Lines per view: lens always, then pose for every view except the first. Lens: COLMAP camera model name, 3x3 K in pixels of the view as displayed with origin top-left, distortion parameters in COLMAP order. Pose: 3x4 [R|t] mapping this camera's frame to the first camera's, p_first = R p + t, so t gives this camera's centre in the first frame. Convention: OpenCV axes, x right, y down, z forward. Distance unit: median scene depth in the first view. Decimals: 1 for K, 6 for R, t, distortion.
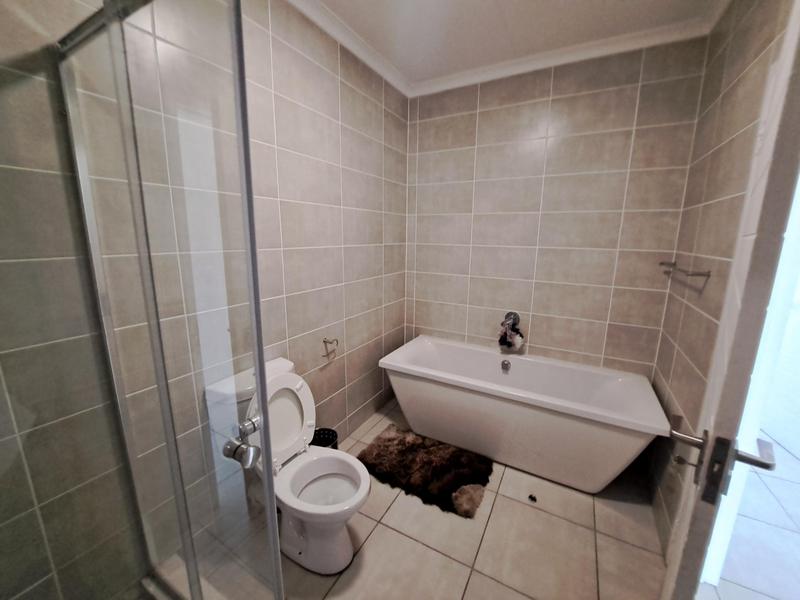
lens RADIAL K [[320.5, 0, 400.7], [0, 320.5, 298.1], [0, 0, 1]] dist [-0.000179, 0.000391]
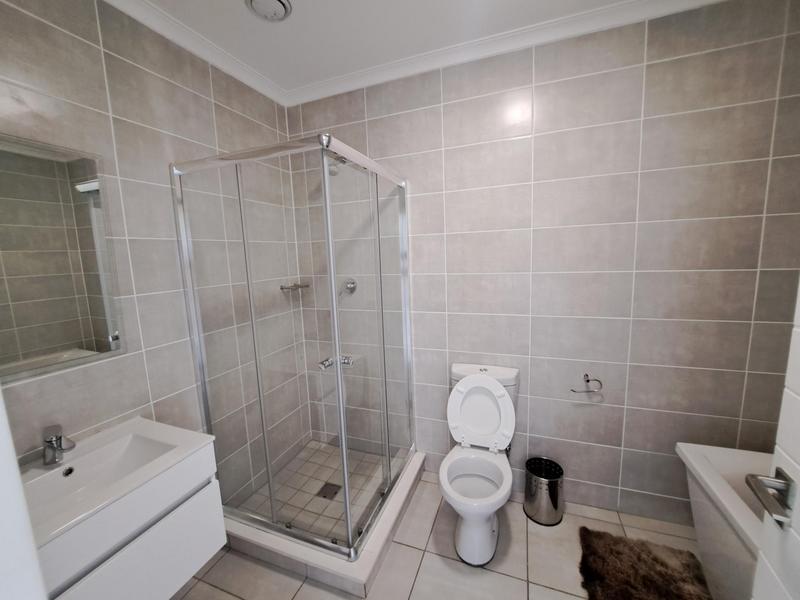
lens RADIAL K [[320.5, 0, 401.1], [0, 320.5, 300.0], [0, 0, 1]] dist [-0.000179, 0.000391]
pose [[0.142688, 0.127474, -0.981525, 0.522757], [-0.155532, 0.982239, 0.104957, -0.085853], [0.977471, 0.137683, 0.159980, 0.321818]]
